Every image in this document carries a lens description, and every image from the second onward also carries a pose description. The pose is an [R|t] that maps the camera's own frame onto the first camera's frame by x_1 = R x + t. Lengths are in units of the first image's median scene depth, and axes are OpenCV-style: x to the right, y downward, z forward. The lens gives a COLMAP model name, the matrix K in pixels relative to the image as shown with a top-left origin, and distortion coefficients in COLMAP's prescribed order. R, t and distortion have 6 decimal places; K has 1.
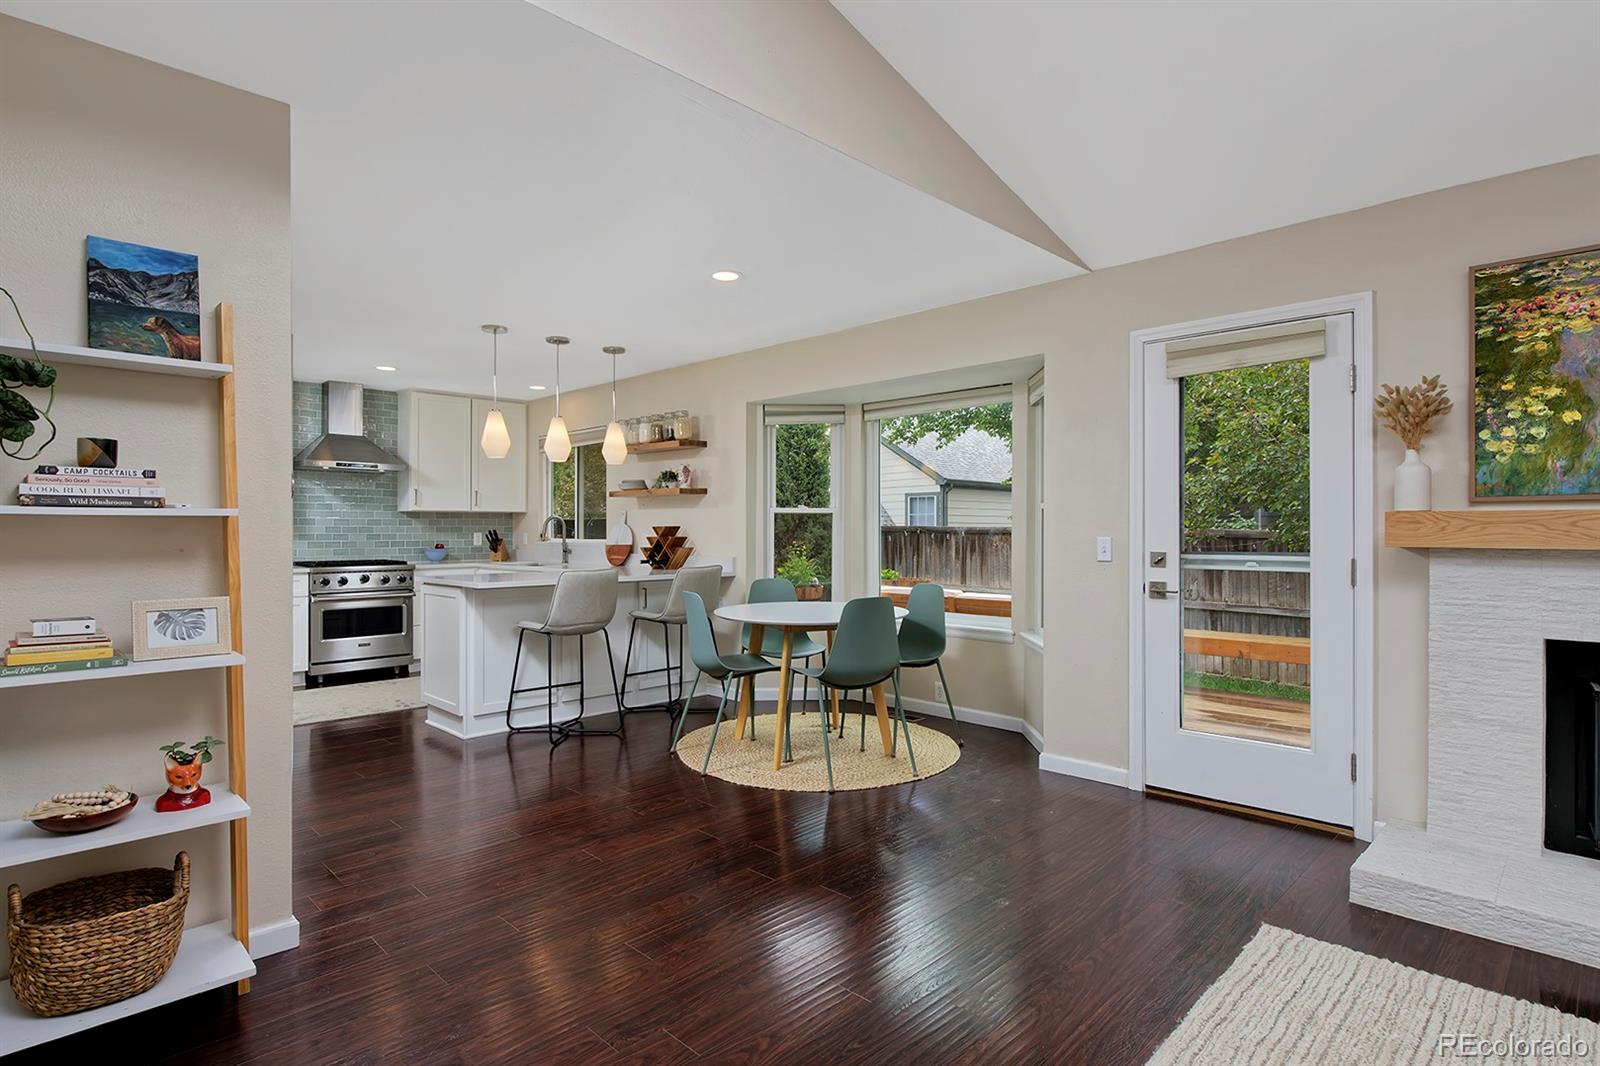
lens RADIAL K [[827.7, 0, 802.6], [0, 827.7, 529.6], [0, 0, 1]] dist [-0.000388, -0.000921]
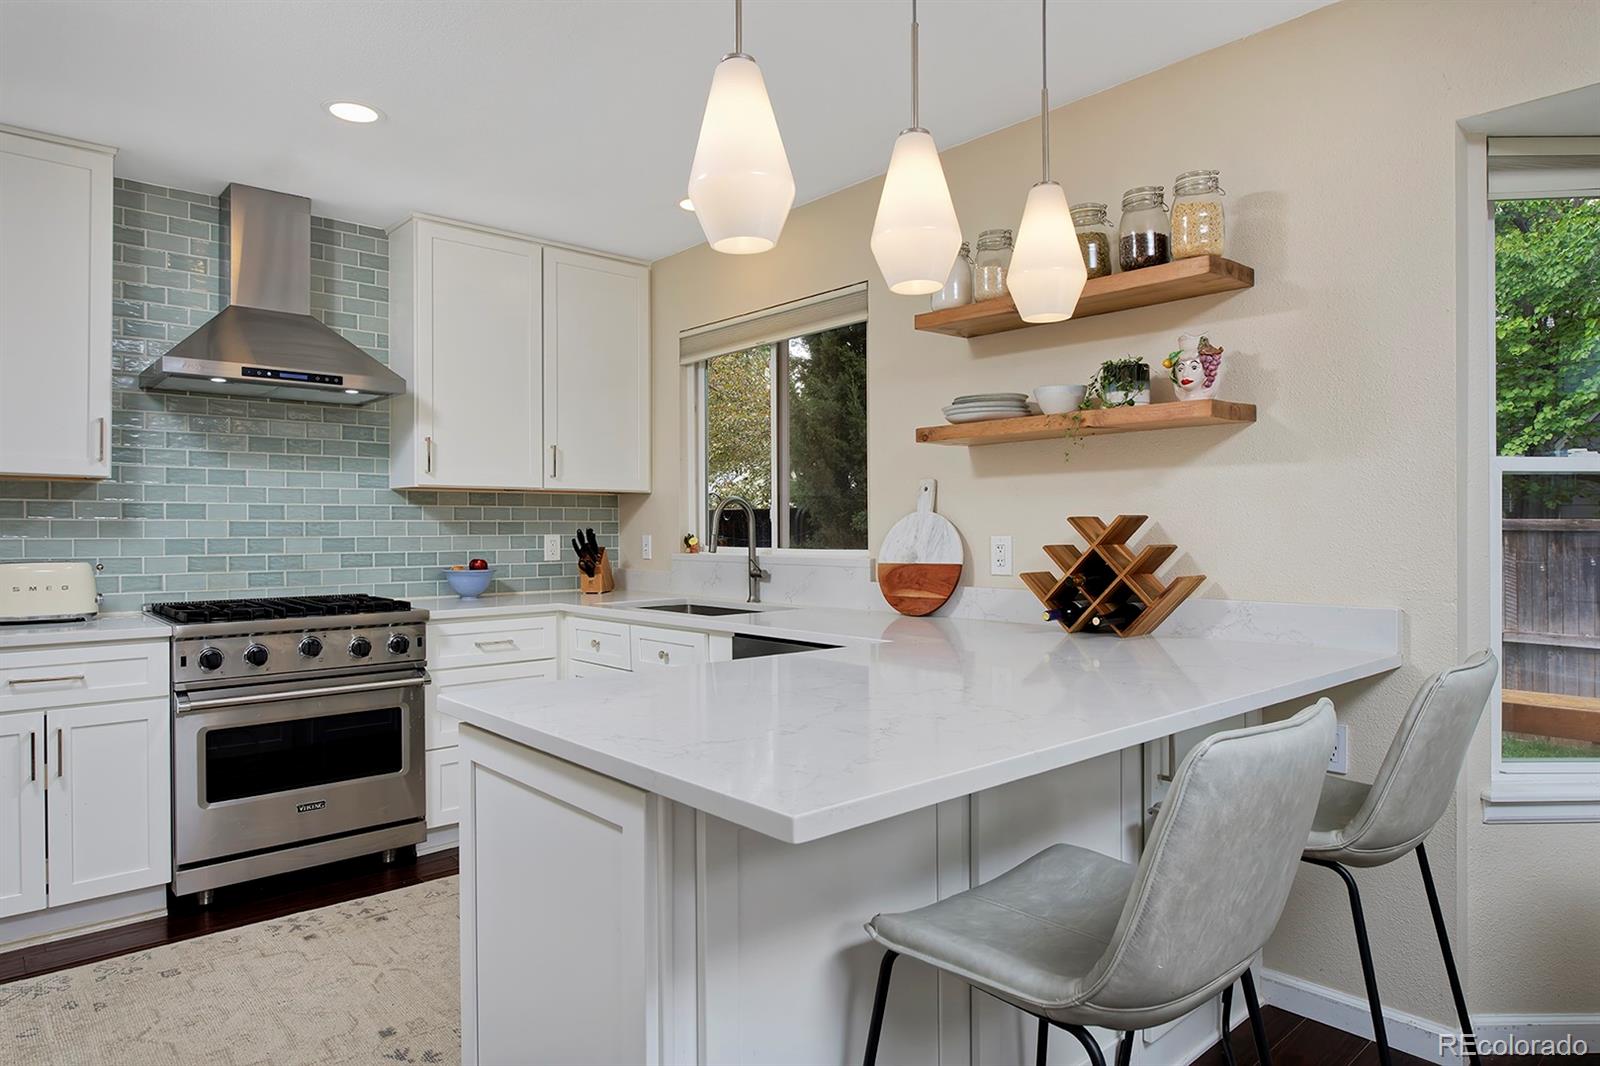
lens RADIAL K [[958.5, 0, 800.0], [0, 958.5, 533.0], [0, 0, 1]] dist [-0.004740, -0.002212]
pose [[0.998262, -0.003724, -0.058809, -0.275823], [0.004055, 0.999977, 0.005506, 0.000587], [0.058787, -0.005735, 0.998254, 0.576418]]
